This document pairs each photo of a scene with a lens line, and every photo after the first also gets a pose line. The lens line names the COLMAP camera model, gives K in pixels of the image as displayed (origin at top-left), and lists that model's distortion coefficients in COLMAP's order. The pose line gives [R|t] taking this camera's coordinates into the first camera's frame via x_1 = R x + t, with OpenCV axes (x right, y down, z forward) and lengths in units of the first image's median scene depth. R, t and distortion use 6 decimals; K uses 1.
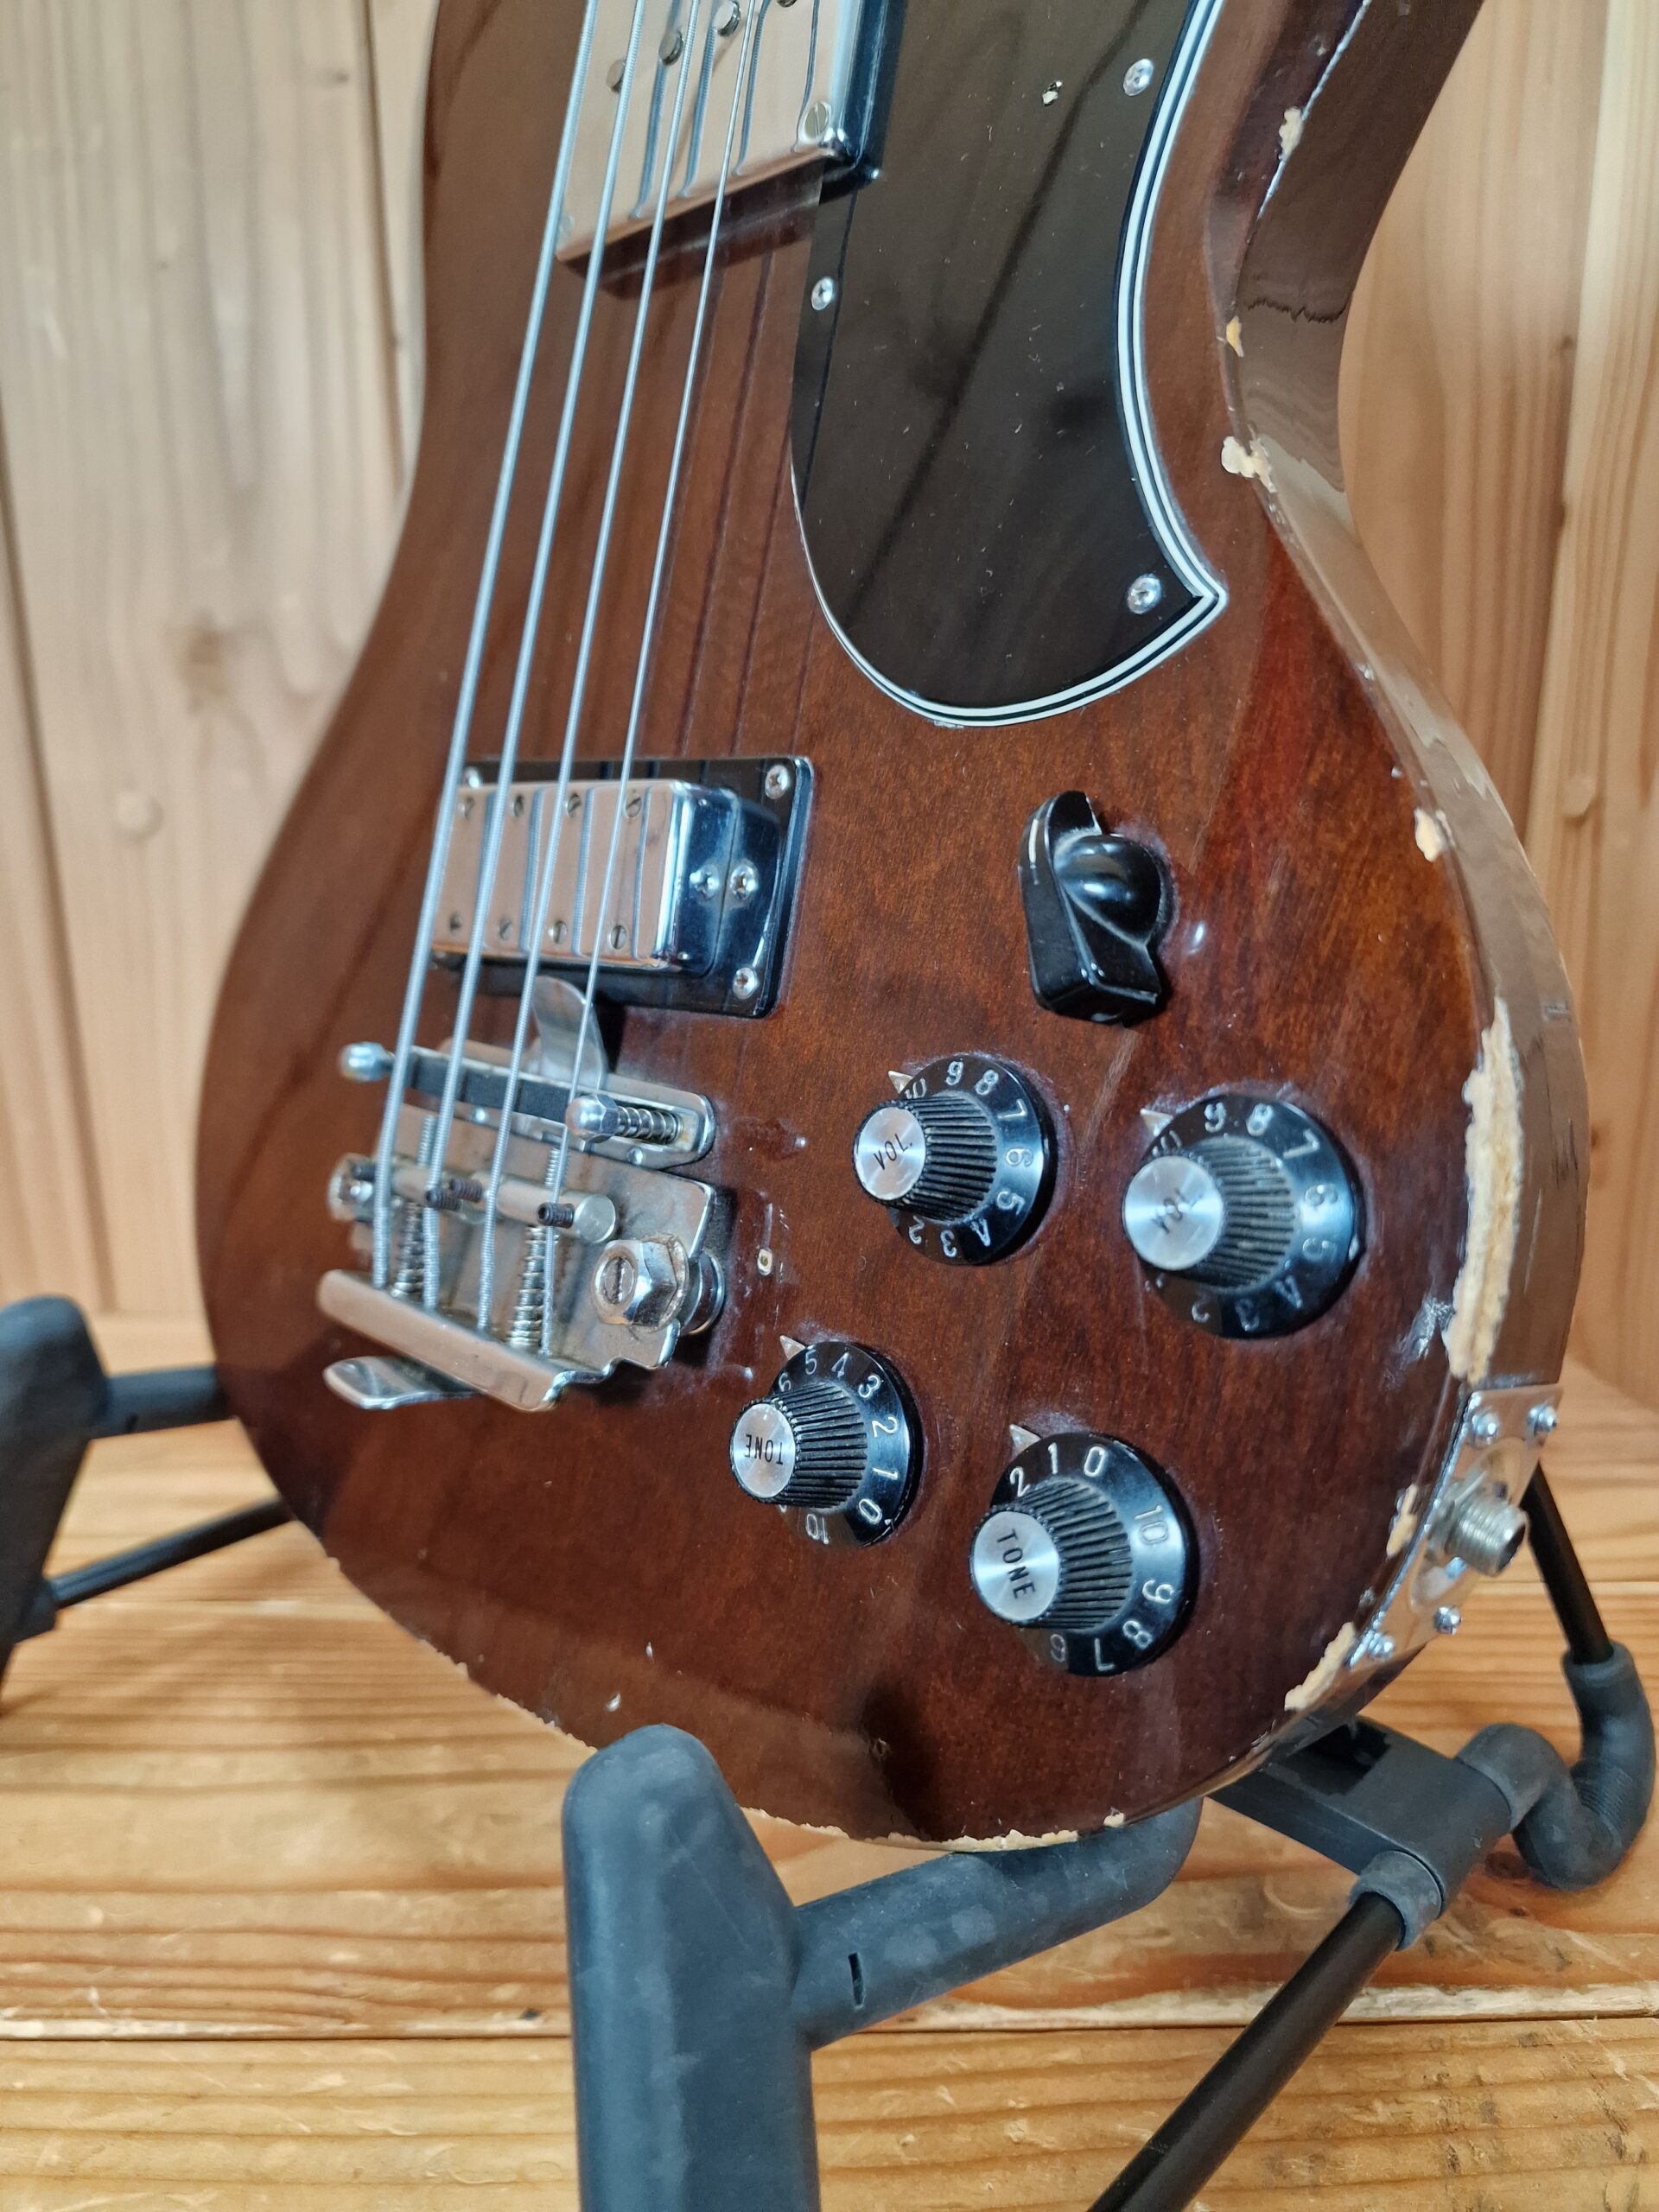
lens RADIAL K [[1530.1, 0, 832.2], [0, 1530.1, 1075.8], [0, 0, 1]] dist [0.068776, -0.114619]
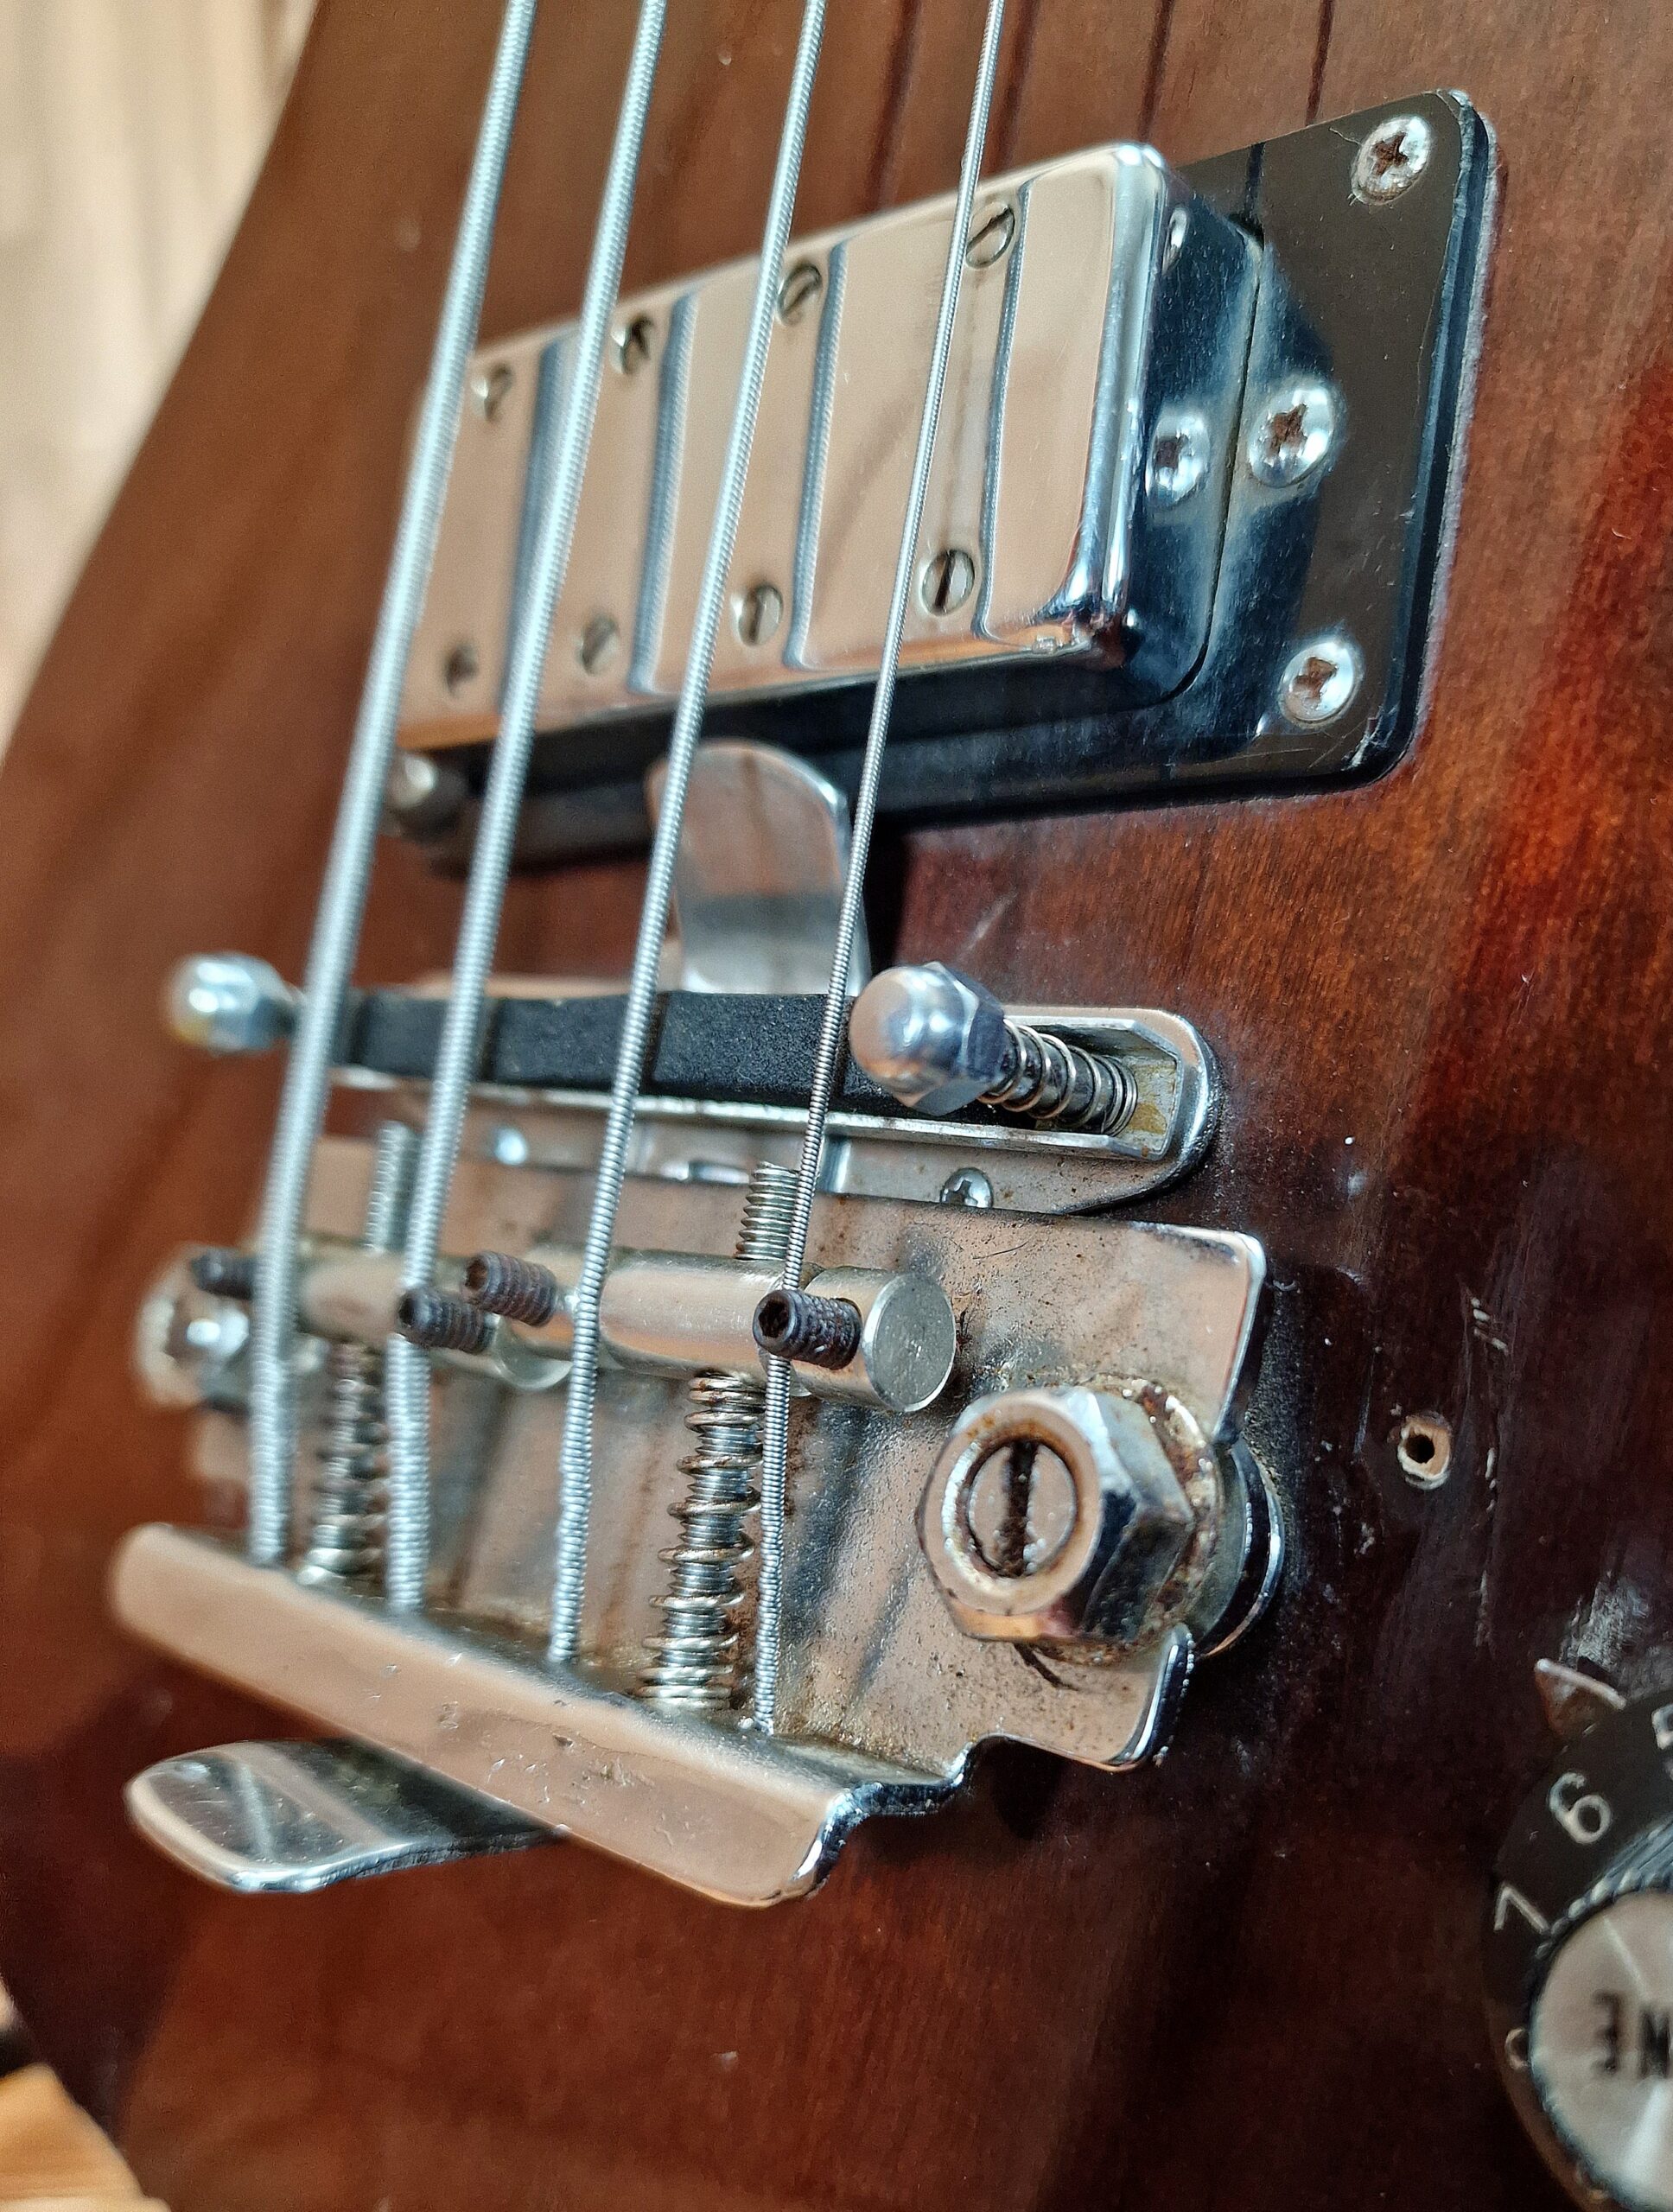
lens RADIAL K [[1963.9, 0, 1004.0], [0, 1963.9, 1270.3], [0, 0, 1]] dist [-0.044019, 0.003313]
pose [[0.995257, -0.005312, 0.097139, -0.183718], [0.008451, 0.999454, -0.031932, 0.095220], [-0.096916, 0.032602, 0.994758, 0.573189]]
